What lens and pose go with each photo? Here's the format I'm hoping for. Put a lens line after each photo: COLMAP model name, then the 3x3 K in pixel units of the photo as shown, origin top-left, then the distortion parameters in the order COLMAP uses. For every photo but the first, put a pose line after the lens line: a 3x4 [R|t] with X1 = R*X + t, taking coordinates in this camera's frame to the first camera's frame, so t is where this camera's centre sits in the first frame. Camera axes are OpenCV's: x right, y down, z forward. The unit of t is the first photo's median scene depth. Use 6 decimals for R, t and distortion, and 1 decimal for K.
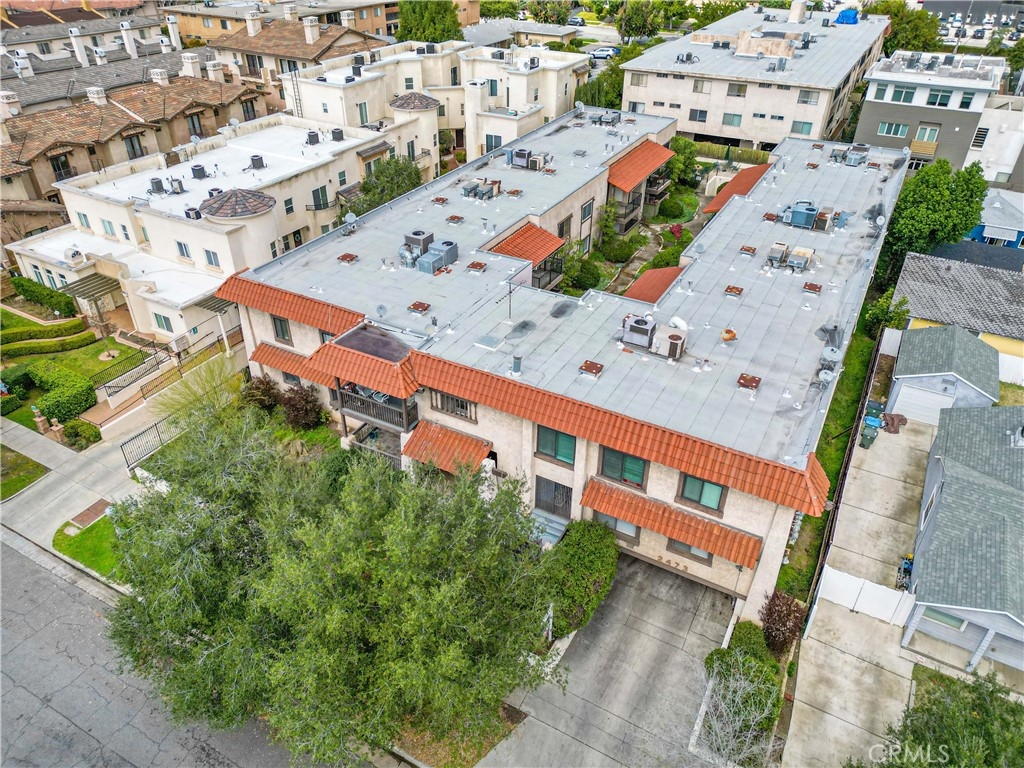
lens RADIAL K [[711.7, 0, 512.0], [0, 711.7, 384.0], [0, 0, 1]] dist [0.092970, -0.110920]
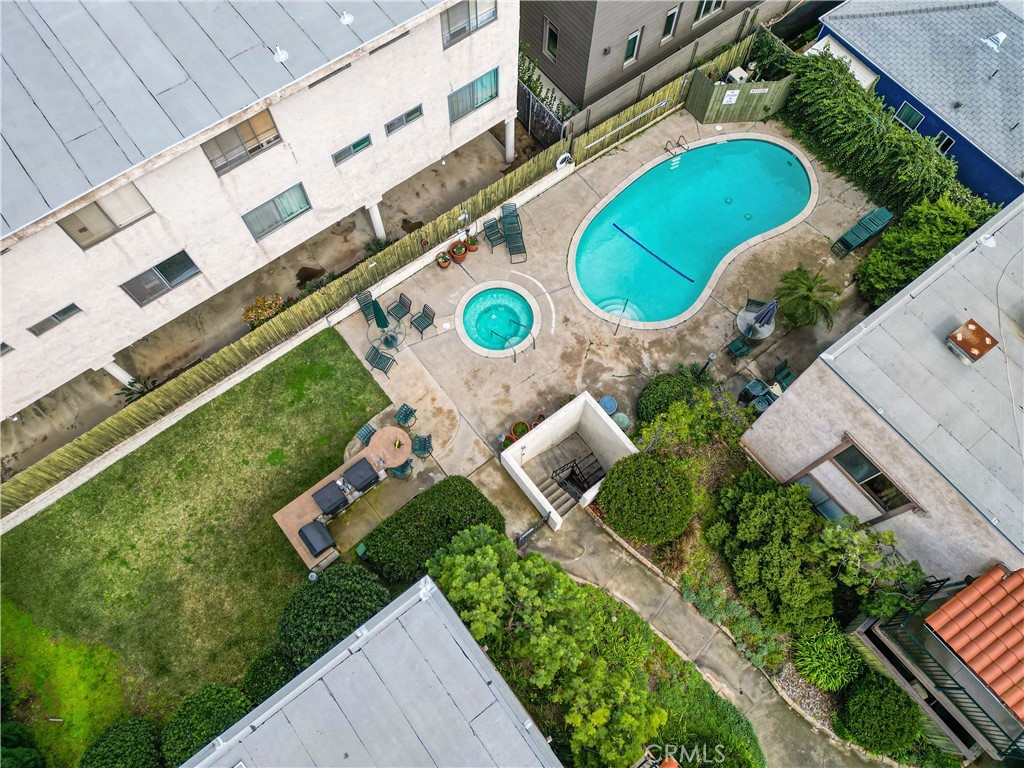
lens RADIAL K [[711.7, 0, 512.0], [0, 711.7, 384.0], [0, 0, 1]] dist [0.092970, -0.110920]
pose [[0.398232, -0.851767, 0.340448, 0.316157], [0.509778, 0.514062, 0.689831, -0.782354], [-0.762586, -0.101160, 0.638928, 1.240141]]
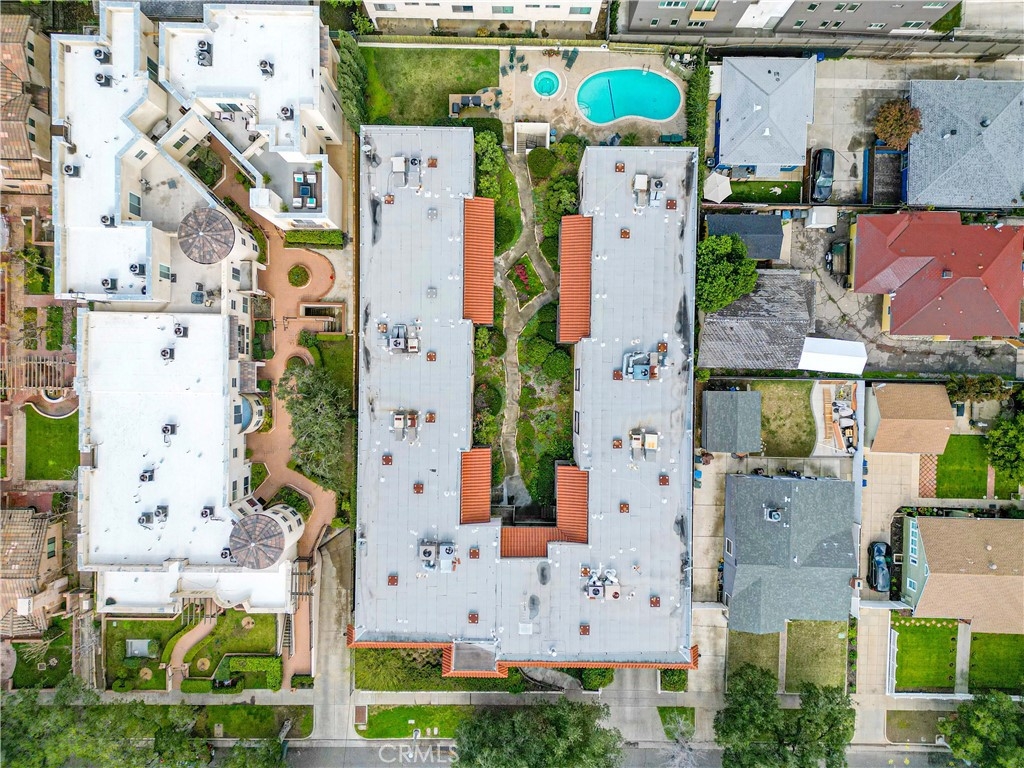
lens RADIAL K [[711.7, 0, 512.0], [0, 711.7, 384.0], [0, 0, 1]] dist [0.092970, -0.110920]
pose [[0.882972, -0.469408, -0.004017, 0.178905], [0.262715, 0.487047, 0.832926, -1.422602], [-0.389026, -0.736506, 0.553370, 0.314834]]
